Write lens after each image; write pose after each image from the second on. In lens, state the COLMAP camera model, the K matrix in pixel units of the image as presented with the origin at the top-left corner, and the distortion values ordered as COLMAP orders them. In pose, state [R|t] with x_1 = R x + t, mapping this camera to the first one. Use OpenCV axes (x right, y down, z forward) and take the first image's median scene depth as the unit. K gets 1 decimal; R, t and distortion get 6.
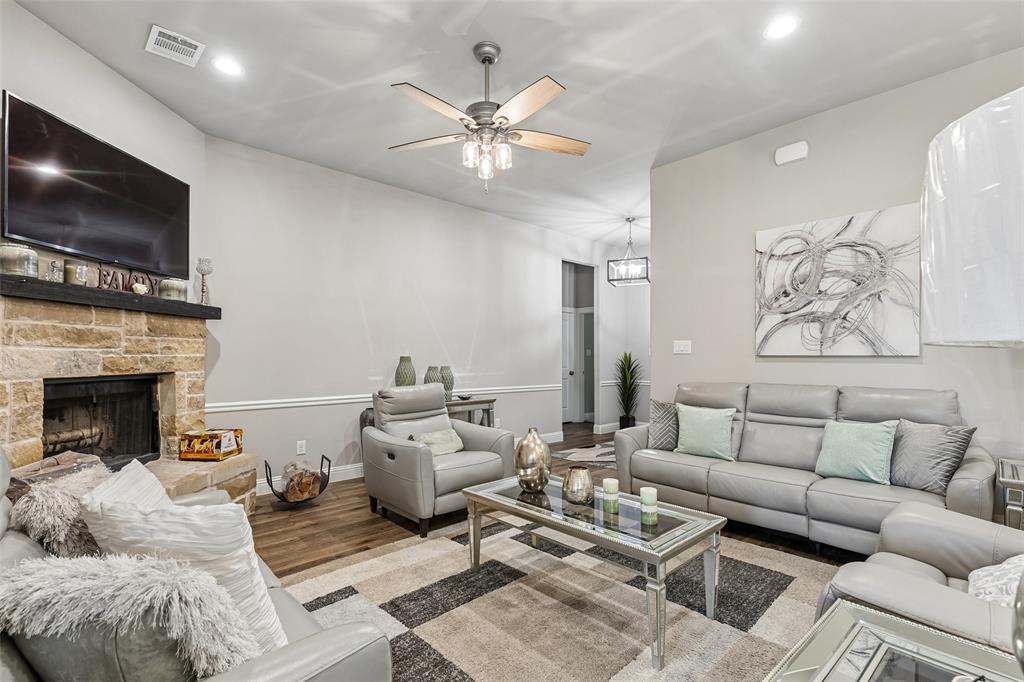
lens RADIAL K [[468.2, 0, 510.4], [0, 468.2, 356.3], [0, 0, 1]] dist [0.000590, 0.000066]
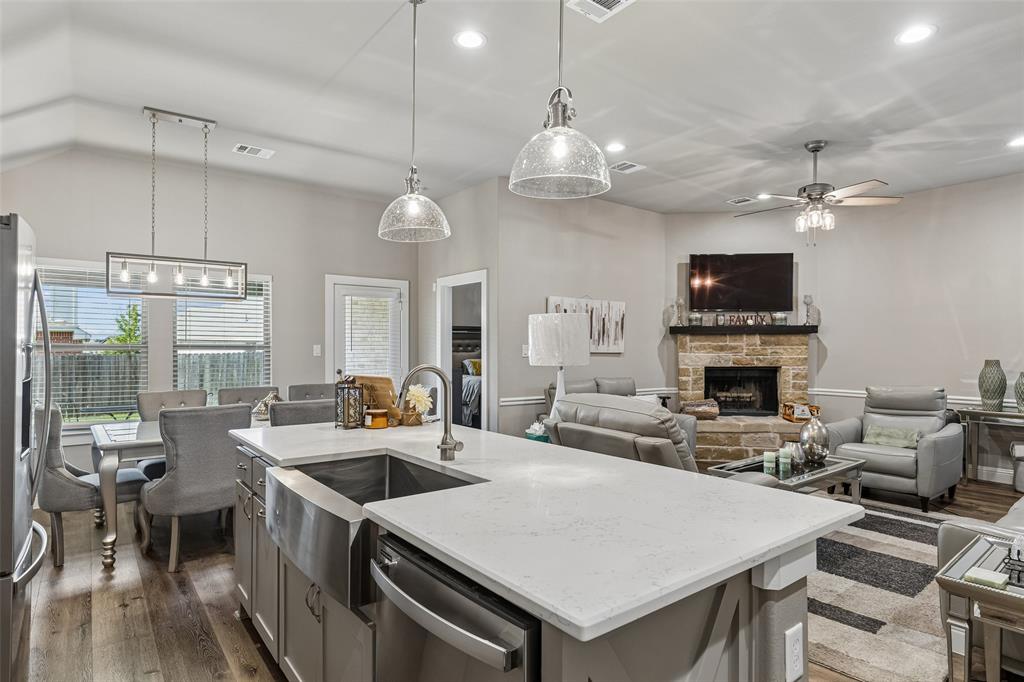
lens RADIAL K [[551.4, 0, 517.3], [0, 551.4, 344.7], [0, 0, 1]] dist [0.001968, 0.000317]
pose [[-0.084249, -0.002764, -0.996441, 1.511680], [0.002283, 0.999993, -0.002967, -0.046551], [0.996442, -0.002524, -0.084242, 0.229305]]
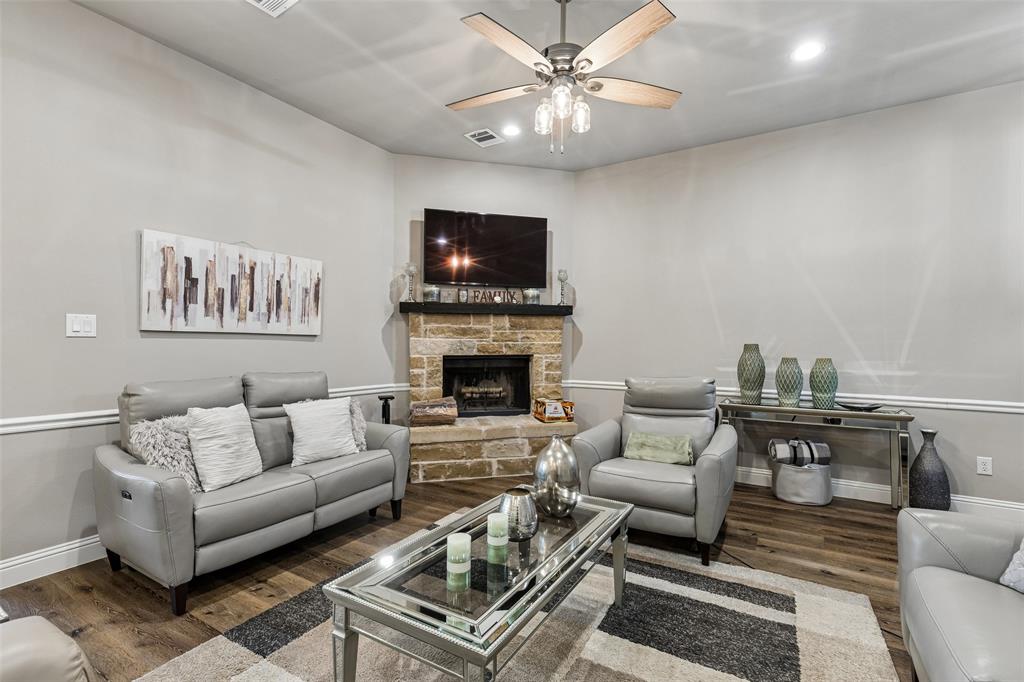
lens RADIAL K [[461.7, 0, 520.2], [0, 461.7, 346.5], [0, 0, 1]] dist [0.000605, 0.000079]
pose [[0.282365, 0.006539, -0.959285, 0.672992], [-0.001936, 0.999979, 0.006246, 0.000212], [0.959305, 0.000094, 0.282371, 0.624345]]
